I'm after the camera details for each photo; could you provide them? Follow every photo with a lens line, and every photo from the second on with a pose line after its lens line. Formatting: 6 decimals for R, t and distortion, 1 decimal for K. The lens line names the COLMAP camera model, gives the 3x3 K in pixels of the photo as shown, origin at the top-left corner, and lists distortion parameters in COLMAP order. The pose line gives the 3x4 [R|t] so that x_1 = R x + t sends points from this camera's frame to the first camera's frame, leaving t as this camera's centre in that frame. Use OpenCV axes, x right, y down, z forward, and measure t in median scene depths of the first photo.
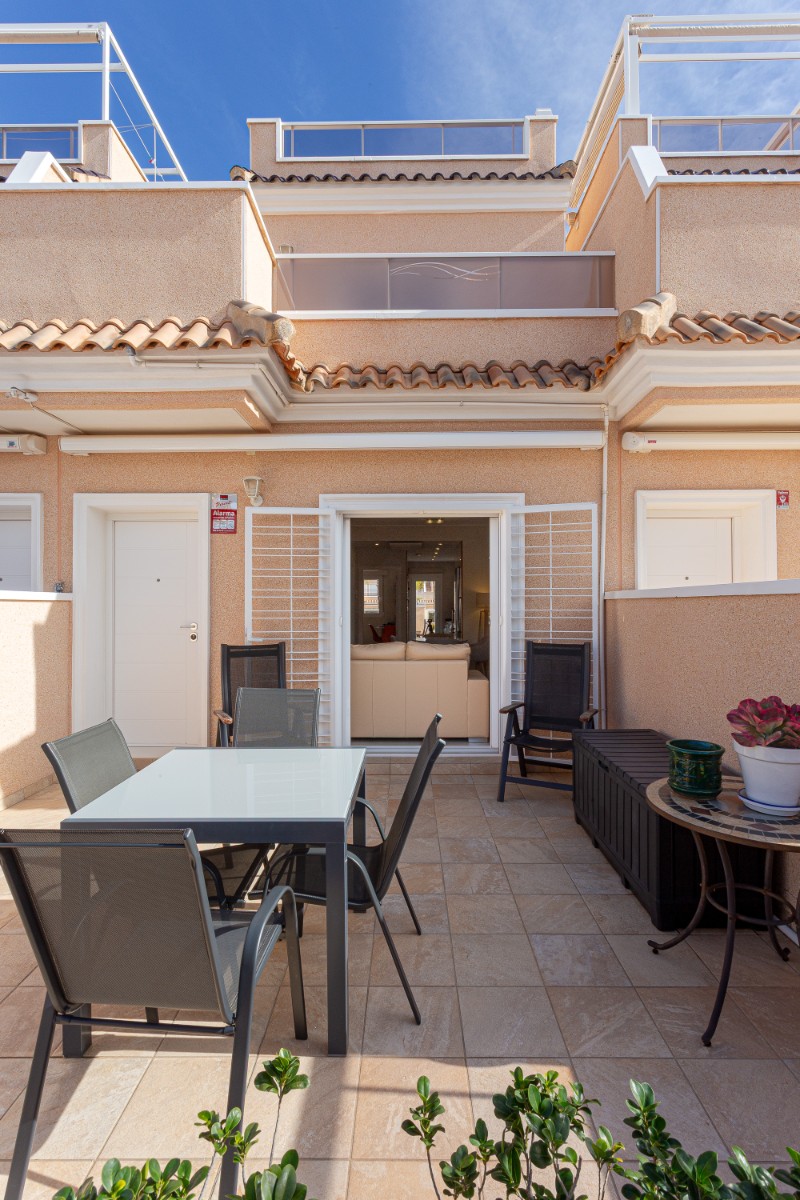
lens RADIAL K [[579.9, 0, 404.1], [0, 579.9, 608.6], [0, 0, 1]] dist [-0.030762, 0.014556]
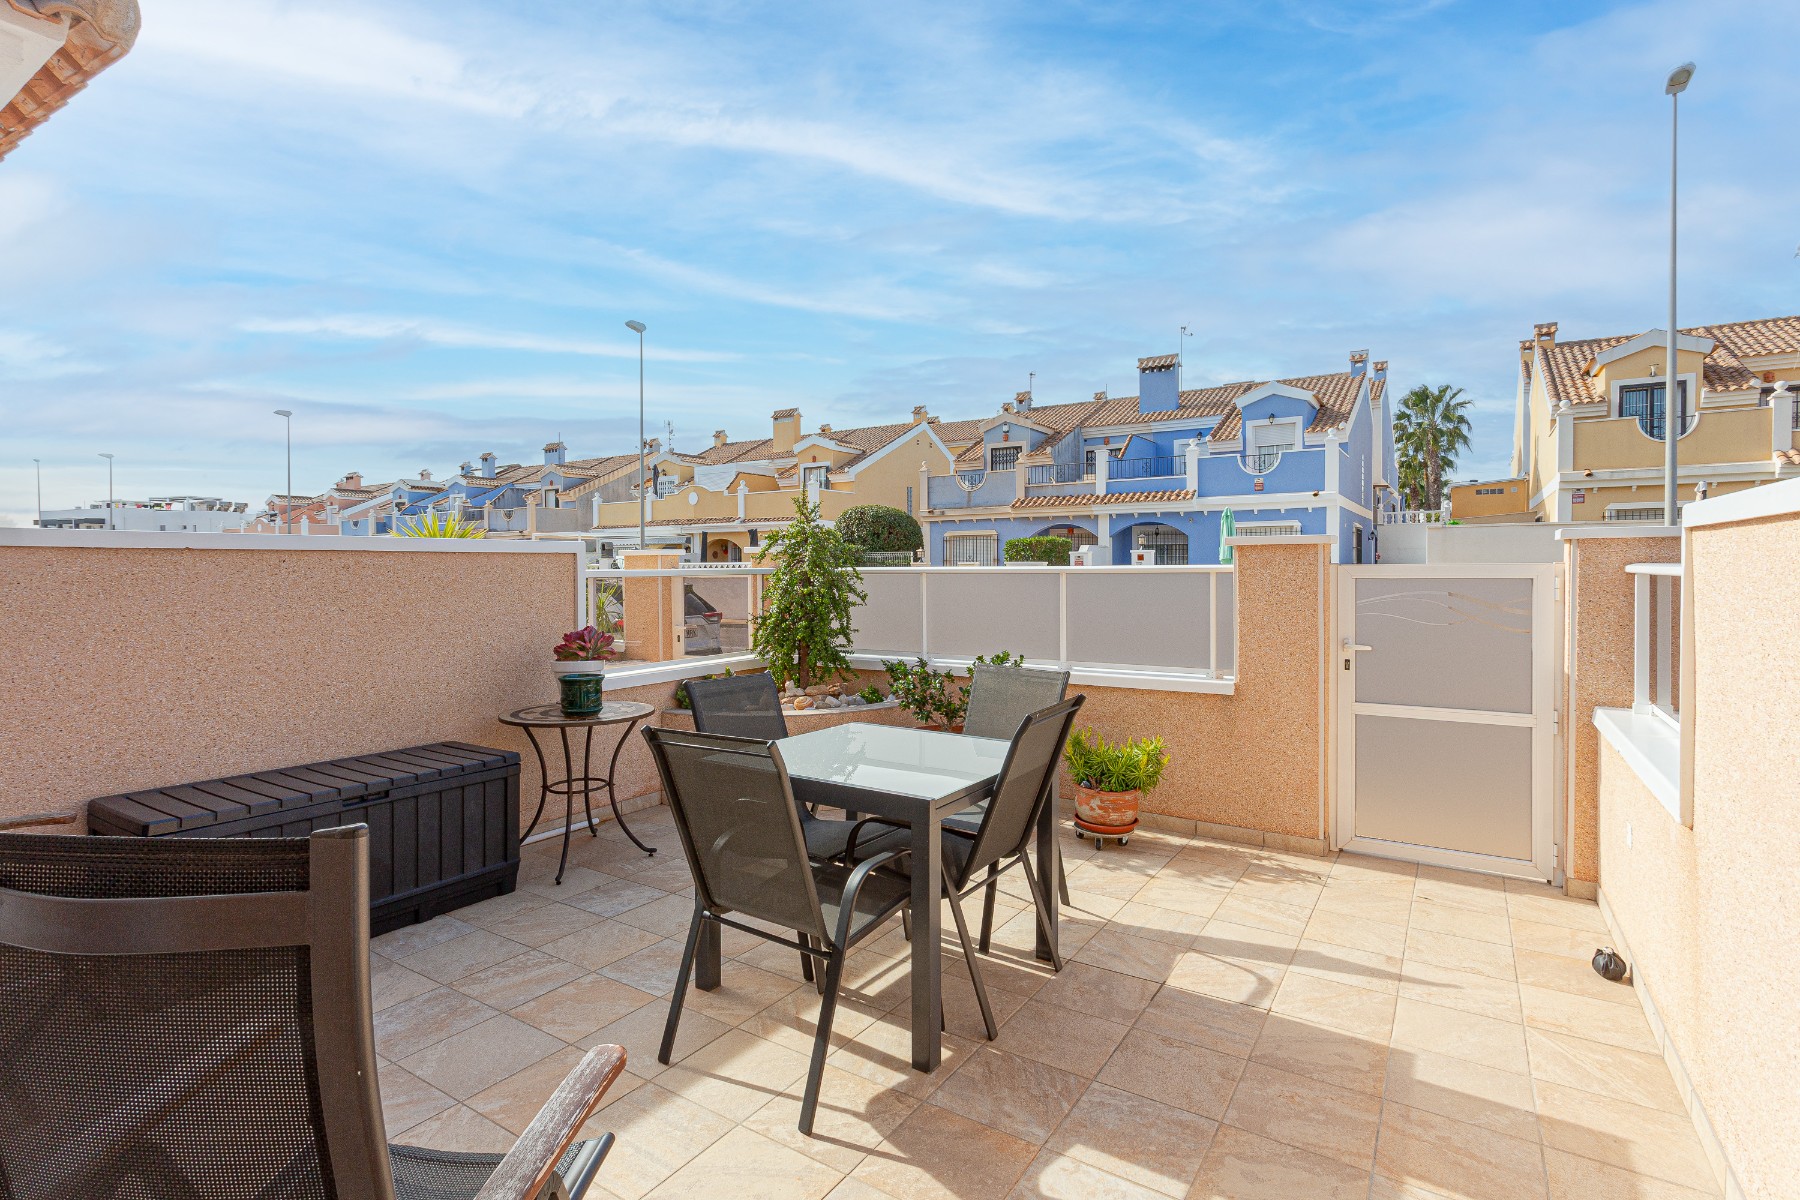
lens RADIAL K [[869.9, 0, 900.1], [0, 869.9, 569.3], [0, 0, 1]] dist [-0.030762, 0.014556]
pose [[-0.846387, 0.004202, 0.532552, -0.479153], [0.012517, 0.999850, 0.012003, 0.002171], [-0.532421, 0.016825, -0.846312, 1.008386]]
